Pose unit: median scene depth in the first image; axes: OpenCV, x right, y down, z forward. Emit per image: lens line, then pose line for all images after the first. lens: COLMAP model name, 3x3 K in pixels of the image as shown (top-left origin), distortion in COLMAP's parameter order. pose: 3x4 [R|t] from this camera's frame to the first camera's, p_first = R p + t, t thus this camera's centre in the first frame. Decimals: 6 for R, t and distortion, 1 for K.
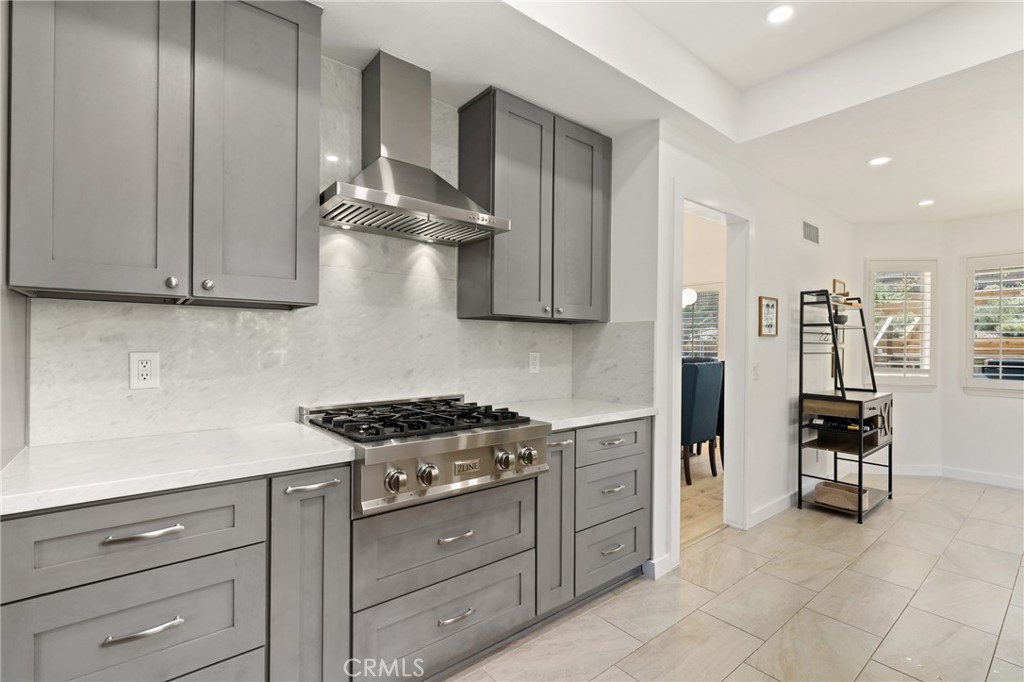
lens RADIAL K [[467.6, 0, 516.2], [0, 467.6, 344.4], [0, 0, 1]] dist [-0.003621, -0.000300]
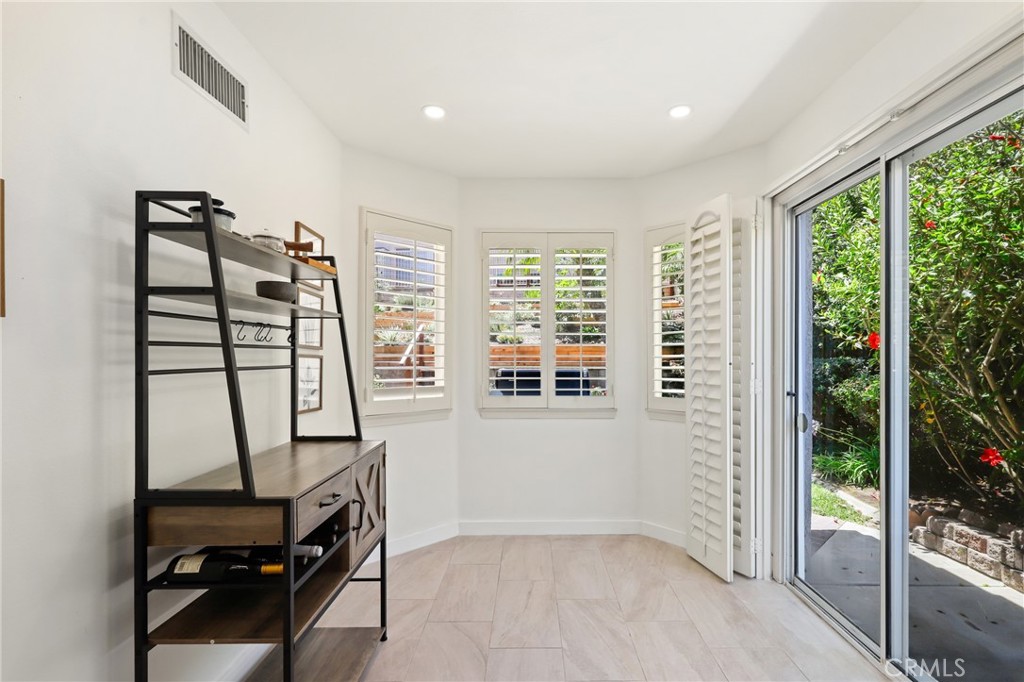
lens RADIAL K [[475.3, 0, 512.8], [0, 475.3, 357.9], [0, 0, 1]] dist [0.002051, 0.000285]
pose [[0.662422, -0.010410, 0.749058, 0.528087], [0.004078, 0.999939, 0.010291, 0.005740], [-0.749119, -0.003762, 0.662424, 0.565025]]
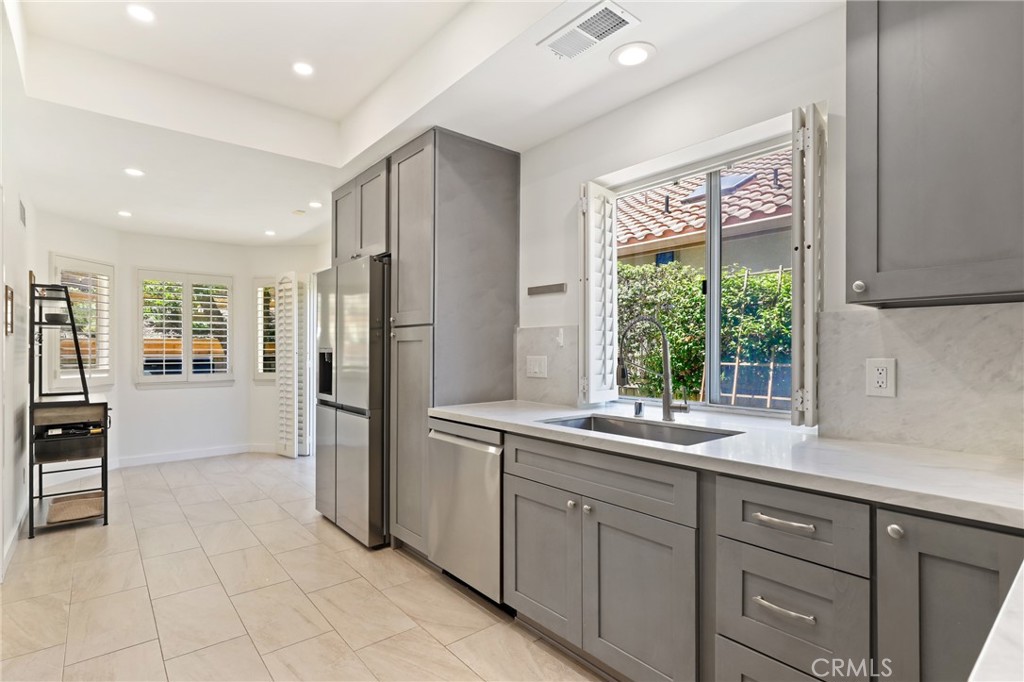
lens RADIAL K [[507.1, 0, 489.6], [0, 507.1, 348.4], [0, 0, 1]] dist [0.031870, 0.000190]
pose [[0.026215, -0.005784, 0.999640, -0.316524], [-0.002259, 0.999980, 0.005845, -0.002400], [-0.999654, -0.002411, 0.026202, 0.137825]]
